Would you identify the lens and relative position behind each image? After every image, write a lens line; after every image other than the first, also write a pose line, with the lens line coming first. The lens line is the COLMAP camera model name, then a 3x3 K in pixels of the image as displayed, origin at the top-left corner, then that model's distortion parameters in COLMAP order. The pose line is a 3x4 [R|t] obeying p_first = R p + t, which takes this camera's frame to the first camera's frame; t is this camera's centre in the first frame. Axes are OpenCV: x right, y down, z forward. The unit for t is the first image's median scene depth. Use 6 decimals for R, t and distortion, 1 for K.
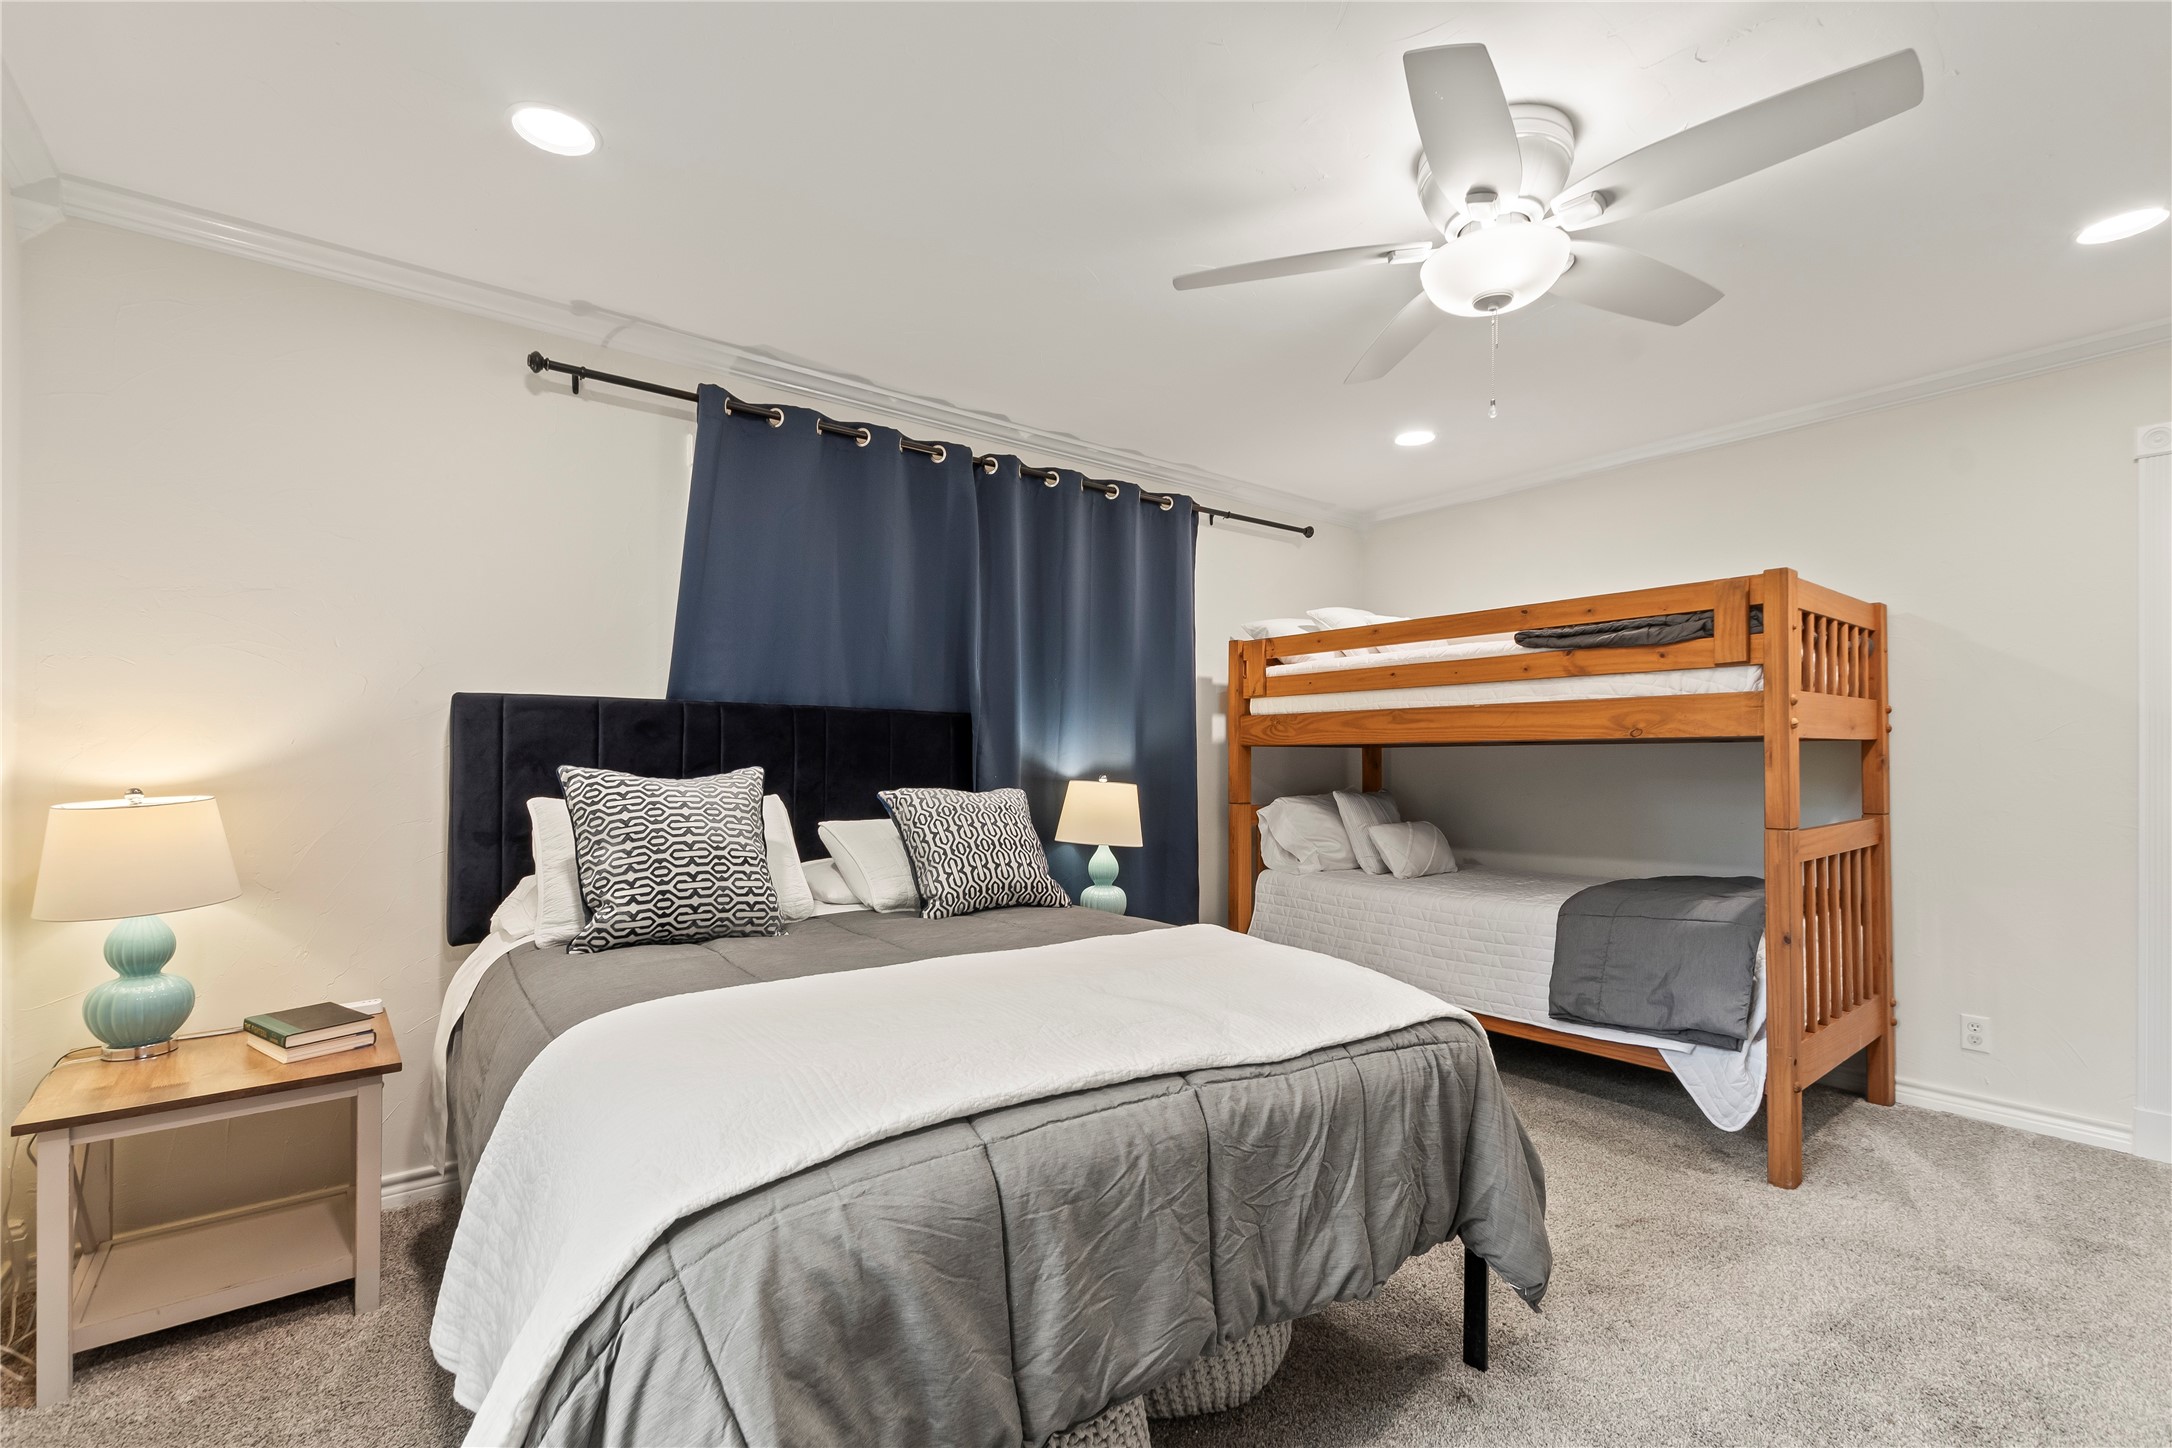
lens RADIAL K [[962.3, 0, 1079.6], [0, 962.3, 732.9], [0, 0, 1]] dist [0.000741, 0.000075]
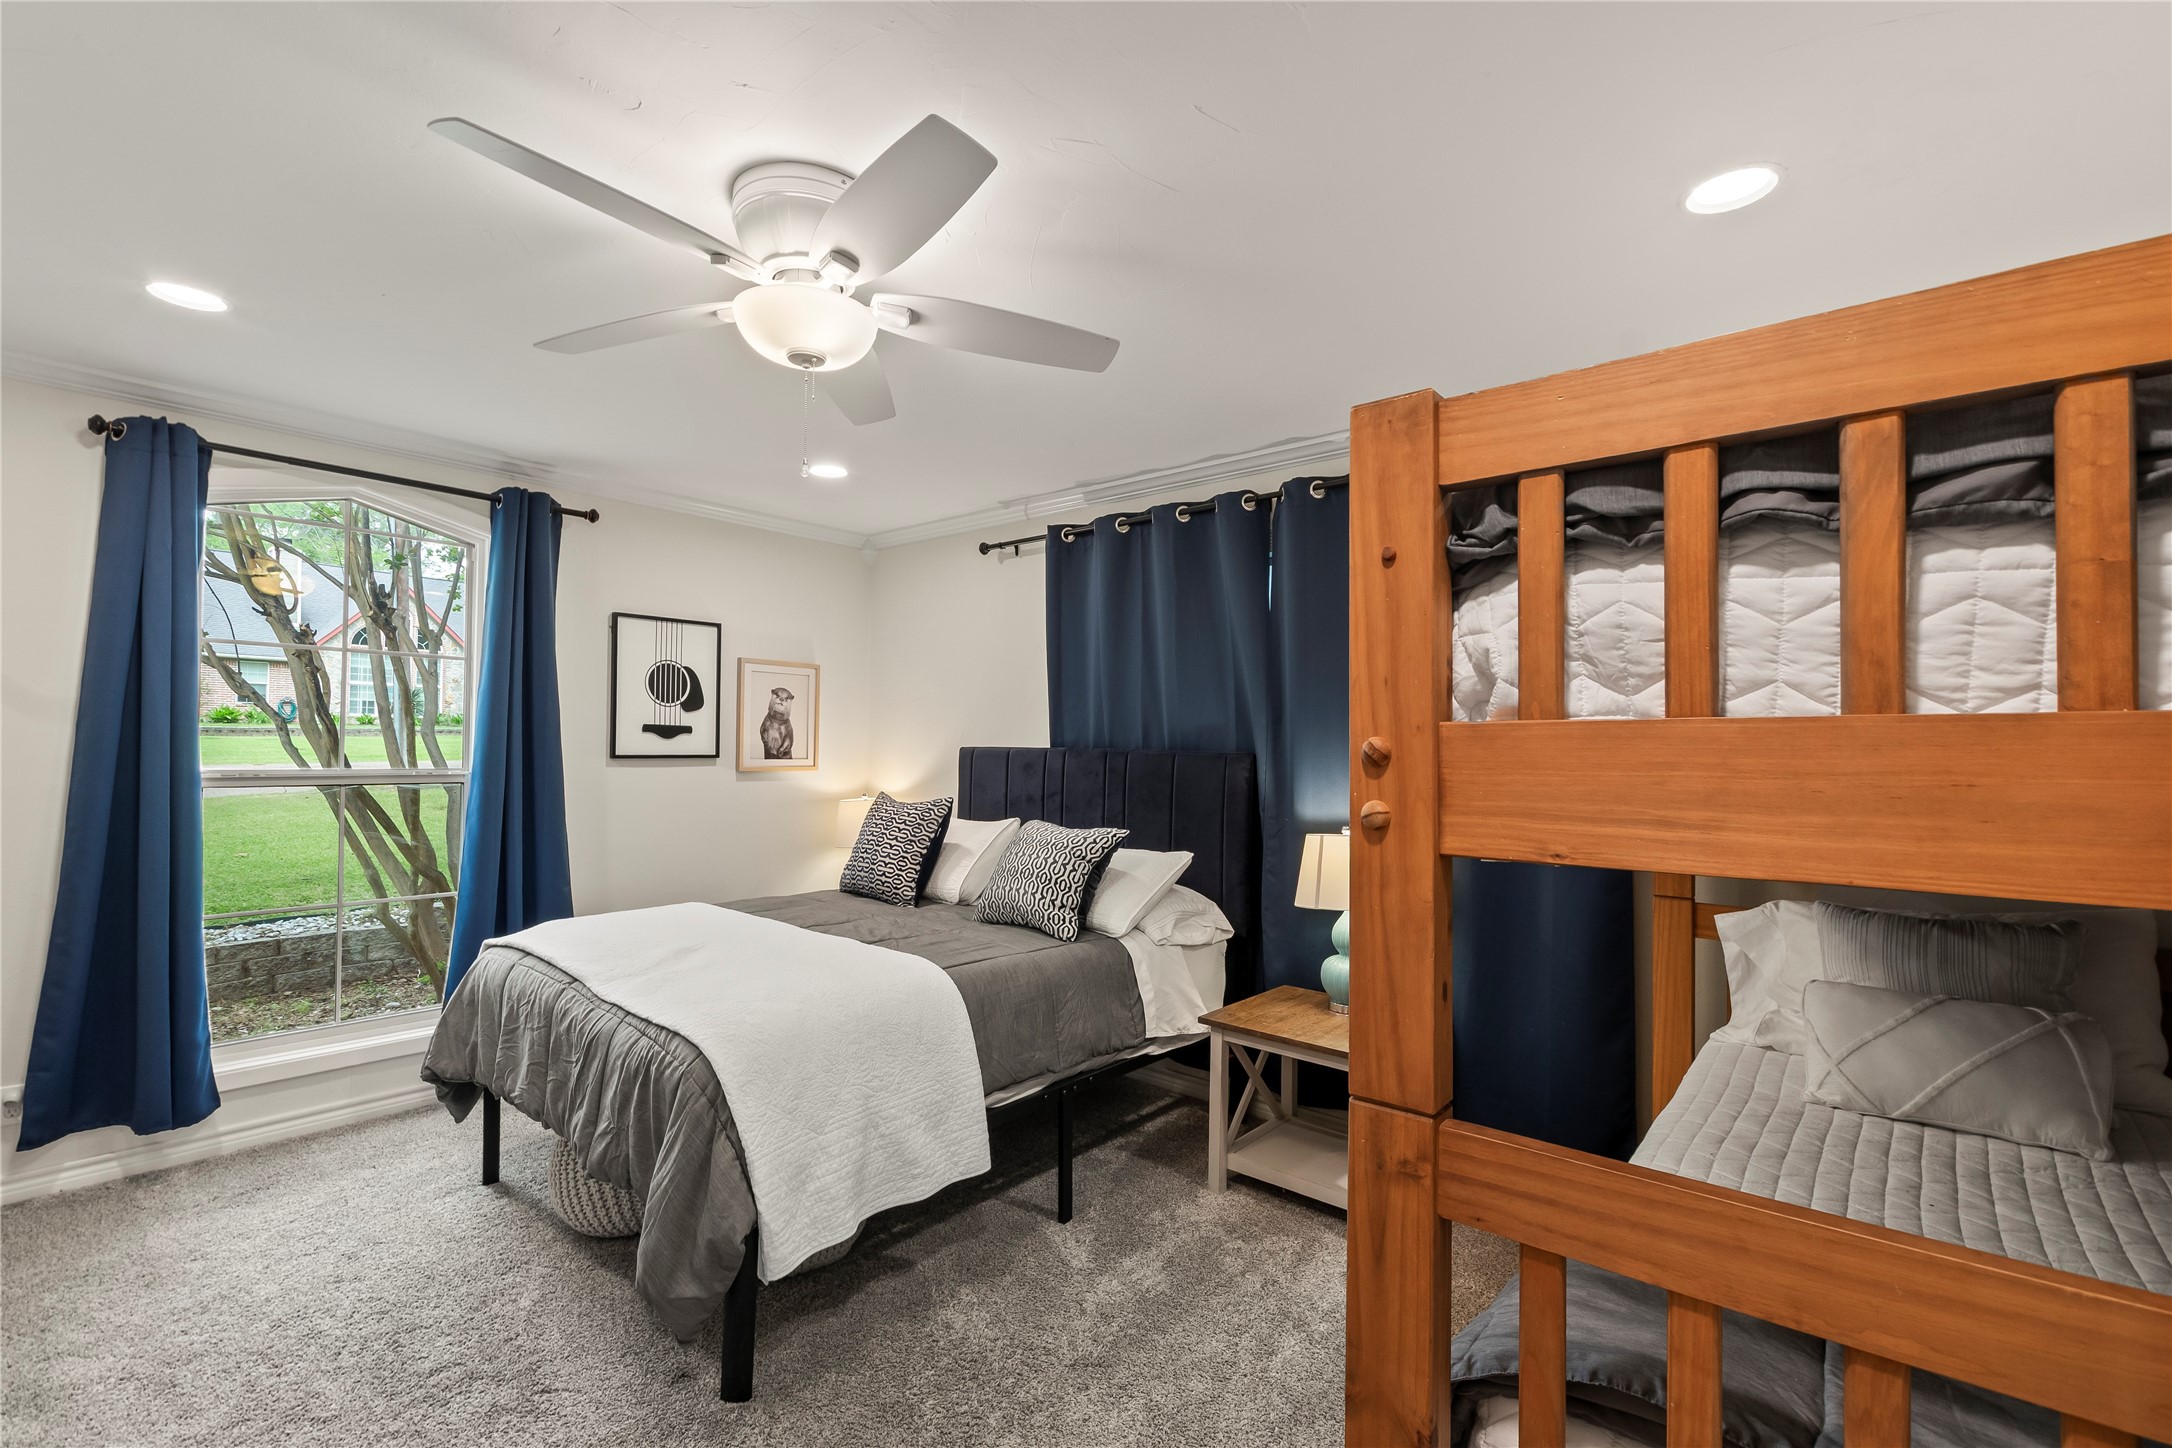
lens RADIAL K [[962.3, 0, 1079.6], [0, 962.3, 732.9], [0, 0, 1]] dist [0.000741, 0.000075]
pose [[0.184861, -0.010523, -0.982708, 1.032613], [0.012367, 0.999888, -0.008381, -0.044510], [0.982687, -0.010604, 0.184971, 0.789443]]
